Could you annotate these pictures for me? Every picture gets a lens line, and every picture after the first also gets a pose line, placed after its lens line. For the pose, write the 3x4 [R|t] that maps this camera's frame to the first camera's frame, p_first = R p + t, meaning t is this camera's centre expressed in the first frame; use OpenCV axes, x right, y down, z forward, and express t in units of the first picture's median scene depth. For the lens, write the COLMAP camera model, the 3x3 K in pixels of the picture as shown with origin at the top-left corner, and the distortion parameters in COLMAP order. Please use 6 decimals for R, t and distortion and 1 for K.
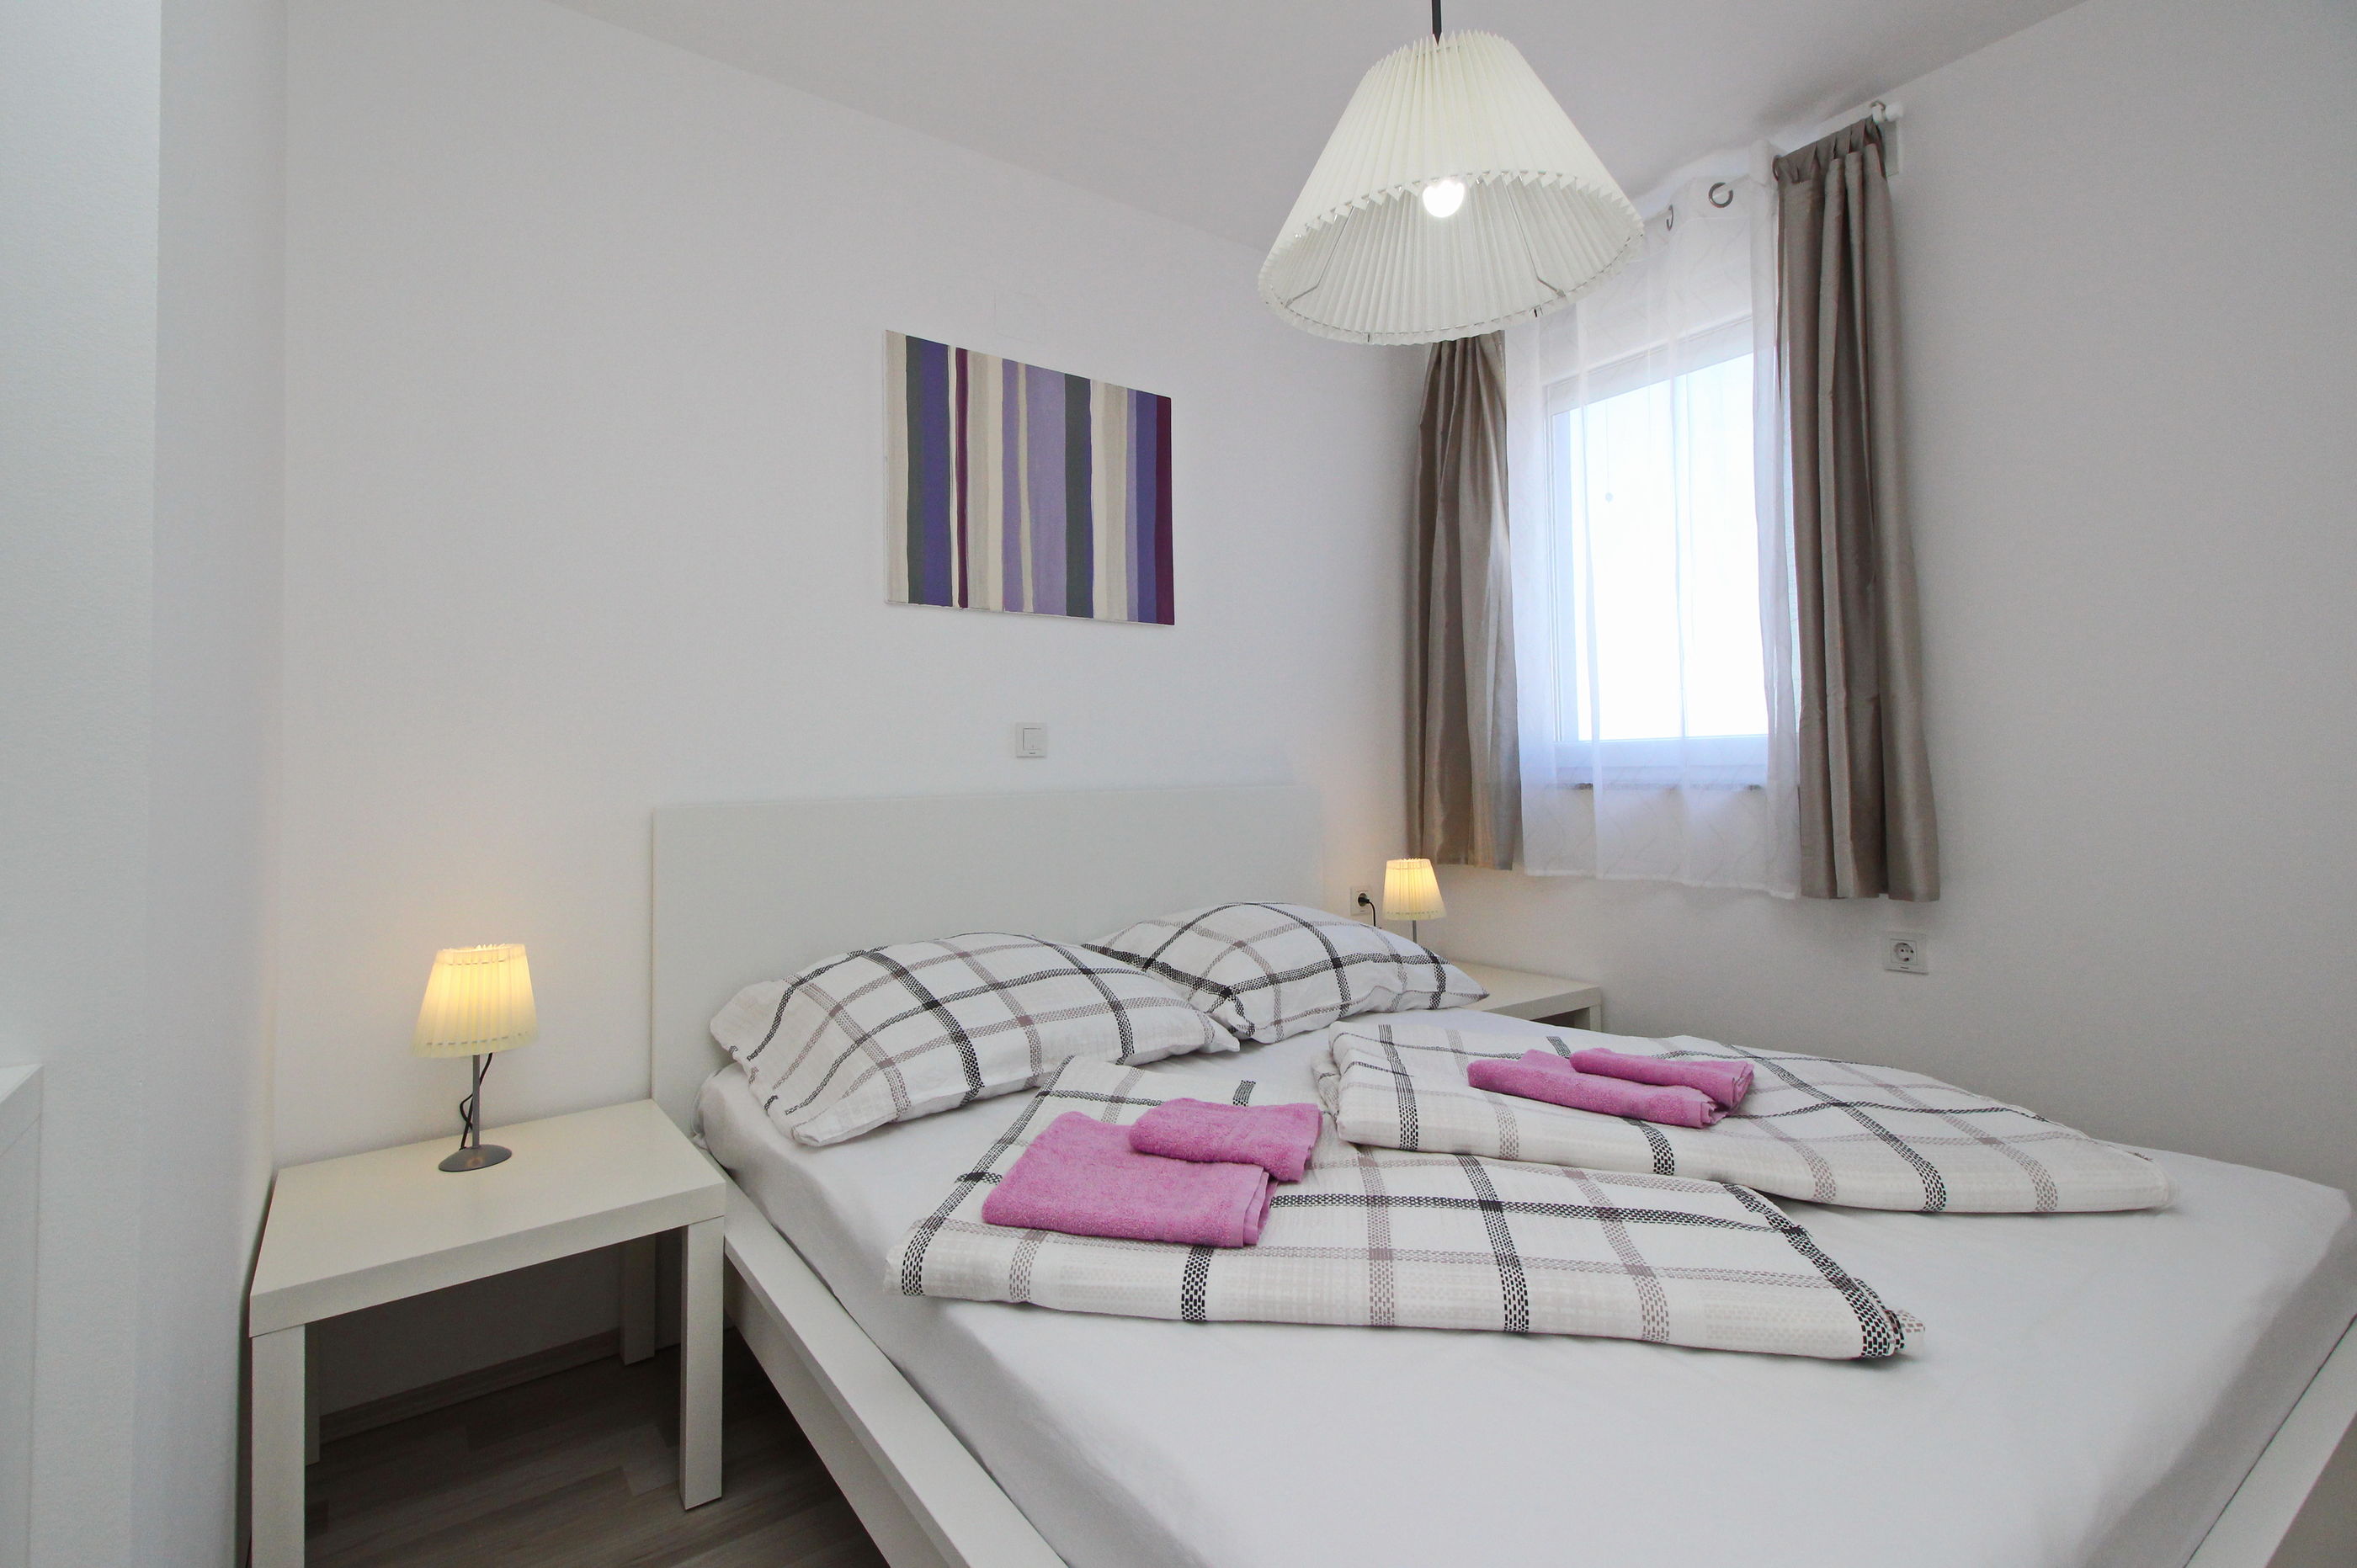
lens RADIAL K [[1077.8, 0, 1152.3], [0, 1077.8, 787.7], [0, 0, 1]] dist [0.026311, -0.000648]
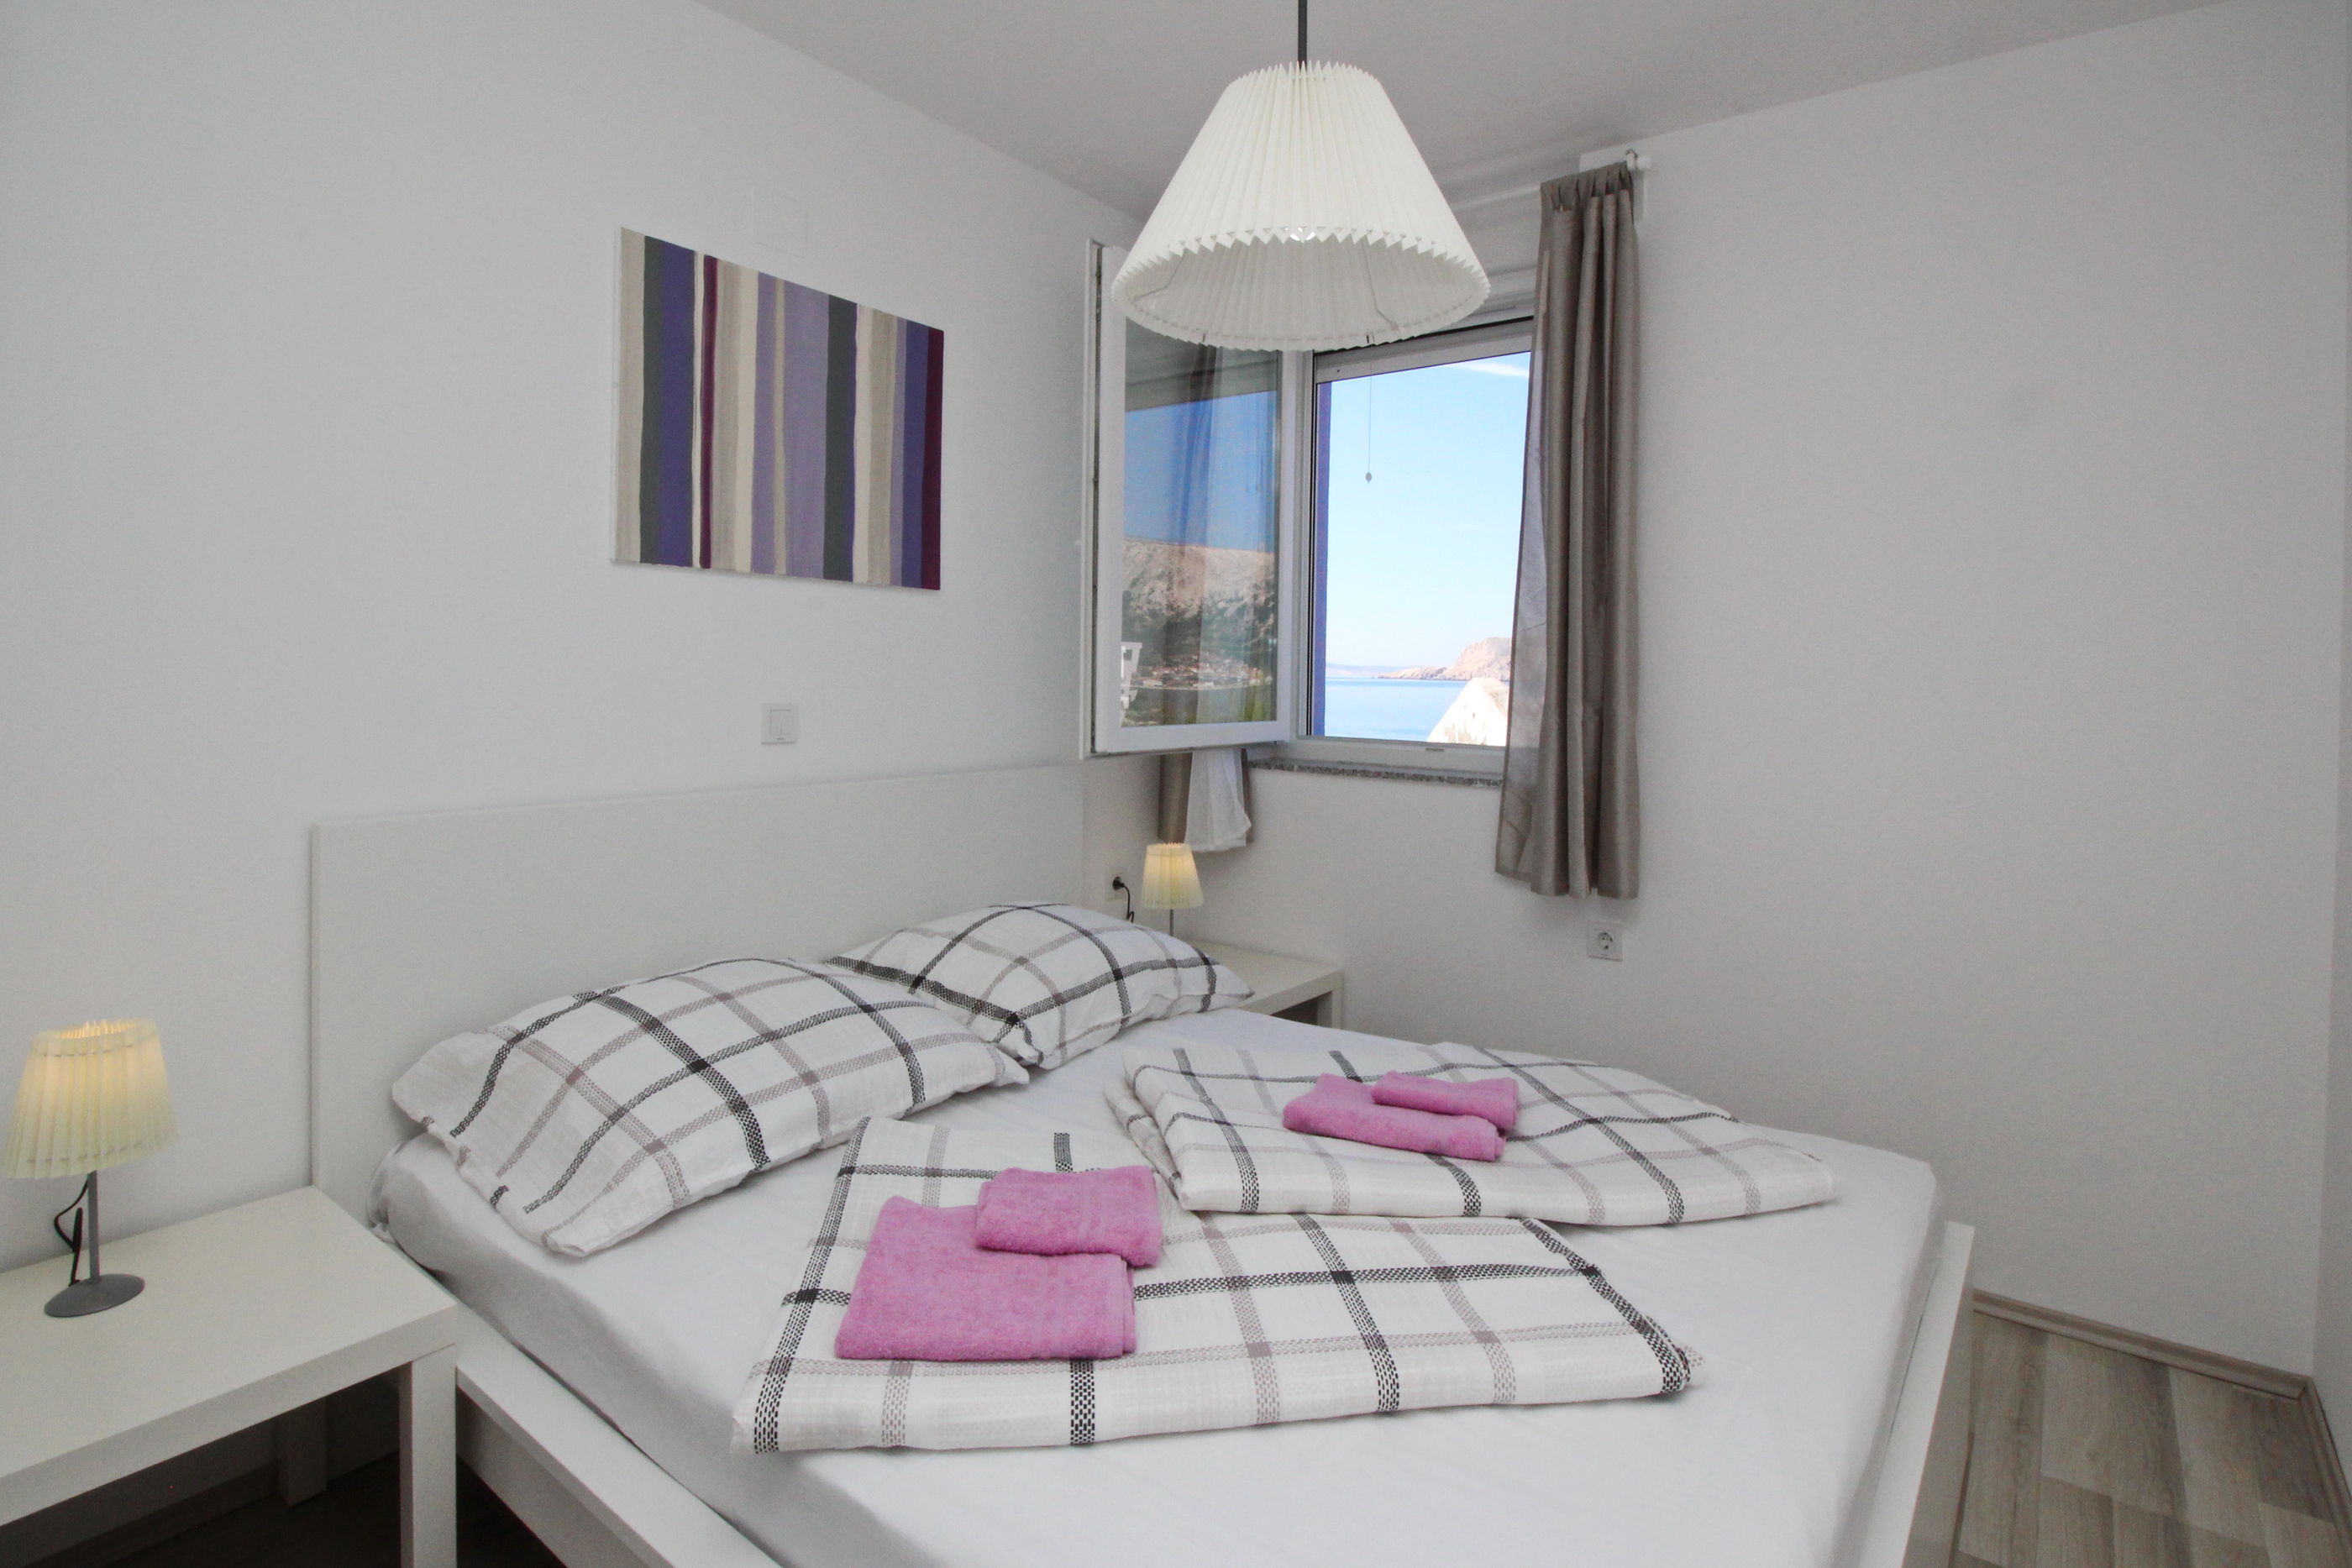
lens RADIAL K [[1182.9, 0, 1155.1], [0, 1182.9, 758.2], [0, 0, 1]] dist [-0.003519, -0.011872]
pose [[0.955461, 0.024948, 0.294062, -0.136493], [-0.043225, 0.997505, 0.055819, -0.109612], [-0.291936, -0.066044, 0.954155, 0.011176]]
